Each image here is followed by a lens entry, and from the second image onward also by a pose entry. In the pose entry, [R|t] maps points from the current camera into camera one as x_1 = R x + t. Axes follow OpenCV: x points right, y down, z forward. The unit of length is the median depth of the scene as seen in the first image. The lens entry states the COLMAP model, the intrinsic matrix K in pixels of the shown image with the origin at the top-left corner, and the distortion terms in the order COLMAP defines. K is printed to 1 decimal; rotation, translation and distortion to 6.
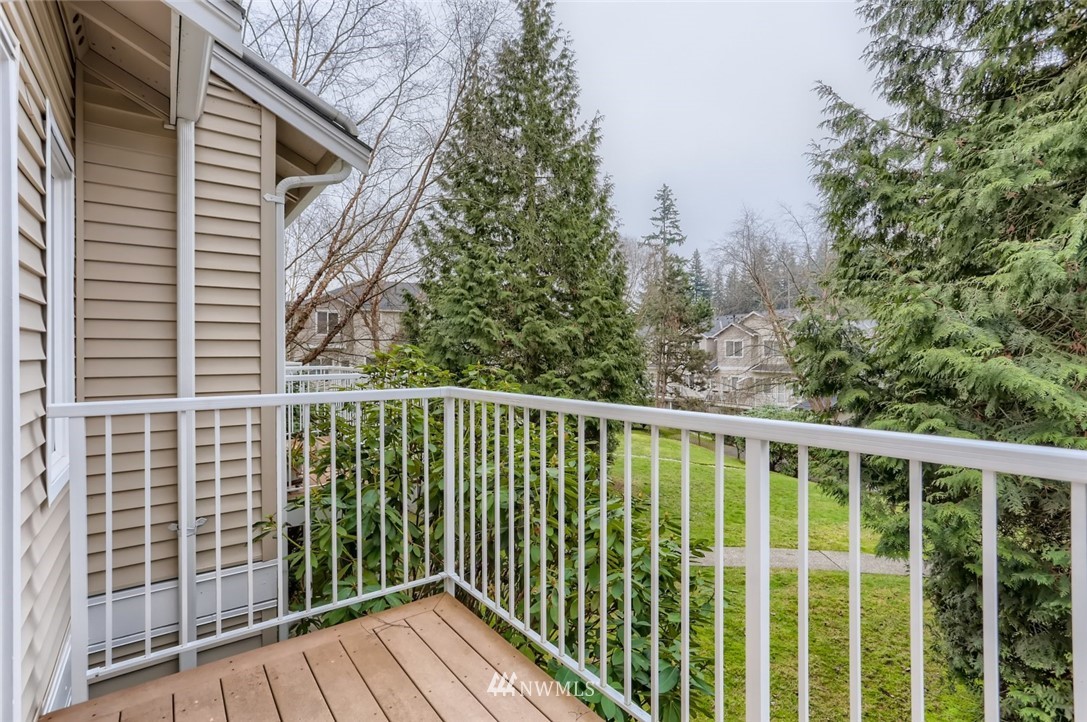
lens RADIAL K [[522.0, 0, 538.0], [0, 522.0, 367.0], [0, 0, 1]] dist [-0.018298, 0.007001]
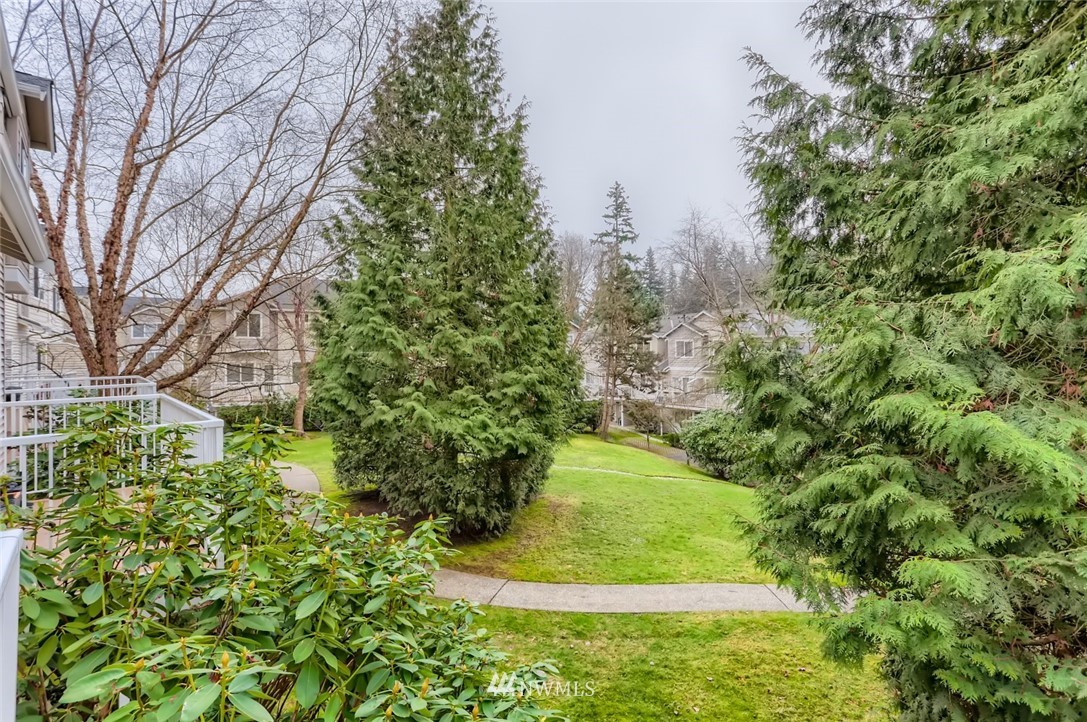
lens RADIAL K [[522.0, 0, 539.5], [0, 522.0, 355.5], [0, 0, 1]] dist [-0.018298, 0.007001]
pose [[0.996971, -0.006999, 0.077463, 0.121199], [0.008091, 0.999872, -0.013788, -0.049040], [-0.077357, 0.014373, 0.996900, 0.178075]]
